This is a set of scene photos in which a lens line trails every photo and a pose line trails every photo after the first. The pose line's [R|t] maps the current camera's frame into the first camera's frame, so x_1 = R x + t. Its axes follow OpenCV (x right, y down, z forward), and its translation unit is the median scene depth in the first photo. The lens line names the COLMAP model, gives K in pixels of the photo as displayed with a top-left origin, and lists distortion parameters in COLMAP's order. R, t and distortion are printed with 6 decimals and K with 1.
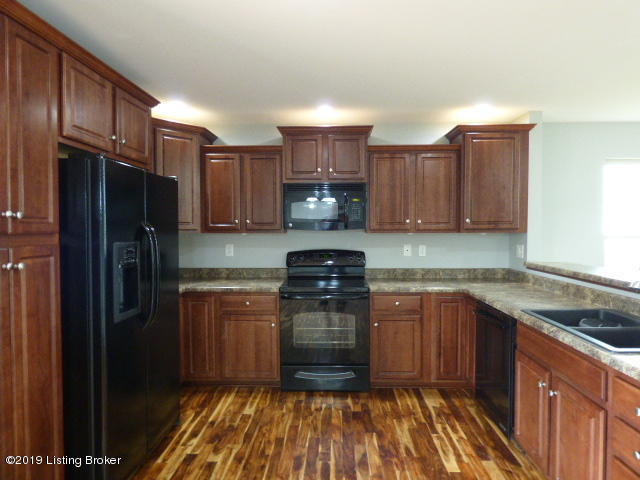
lens RADIAL K [[391.7, 0, 324.9], [0, 391.7, 239.2], [0, 0, 1]] dist [-0.003032, 0.000968]
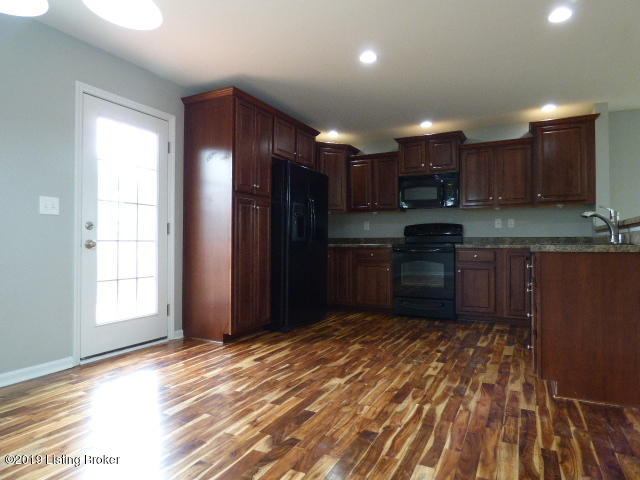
lens RADIAL K [[391.7, 0, 324.9], [0, 391.7, 239.2], [0, 0, 1]] dist [-0.003032, 0.000968]
pose [[0.899260, 0.000544, -0.437415, 0.305457], [-0.019078, 0.999096, -0.037980, 0.162981], [0.436999, 0.042499, 0.898457, -0.460596]]
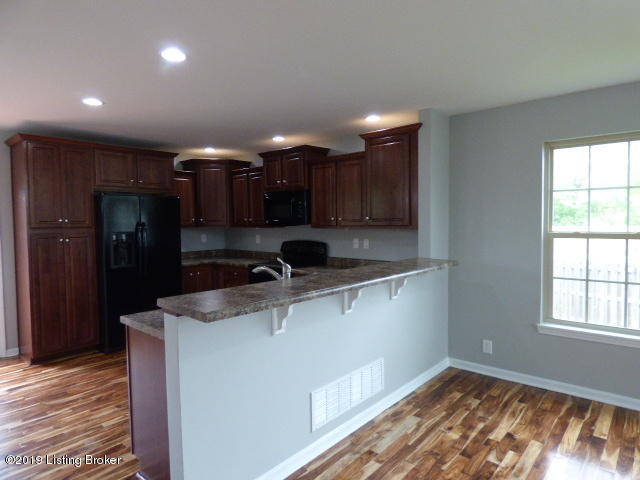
lens RADIAL K [[391.7, 0, 324.9], [0, 391.7, 239.2], [0, 0, 1]] dist [-0.003032, 0.000968]
pose [[0.768730, 0.025972, -0.639046, 1.030260], [-0.013586, 0.999613, 0.024282, -0.012287], [0.639430, -0.009984, 0.768785, 0.051490]]
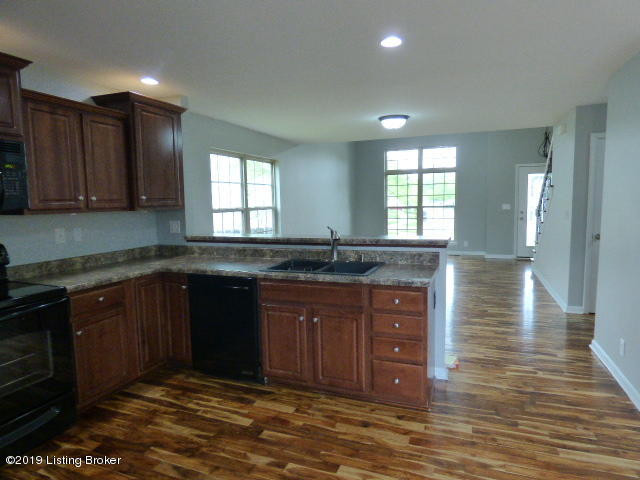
lens RADIAL K [[391.7, 0, 324.9], [0, 391.7, 239.2], [0, 0, 1]] dist [-0.003032, 0.000968]
pose [[0.332401, -0.094766, 0.938365, -0.401359], [0.047738, 0.995354, 0.083611, -0.005695], [-0.941929, 0.017004, 0.335381, 0.283145]]
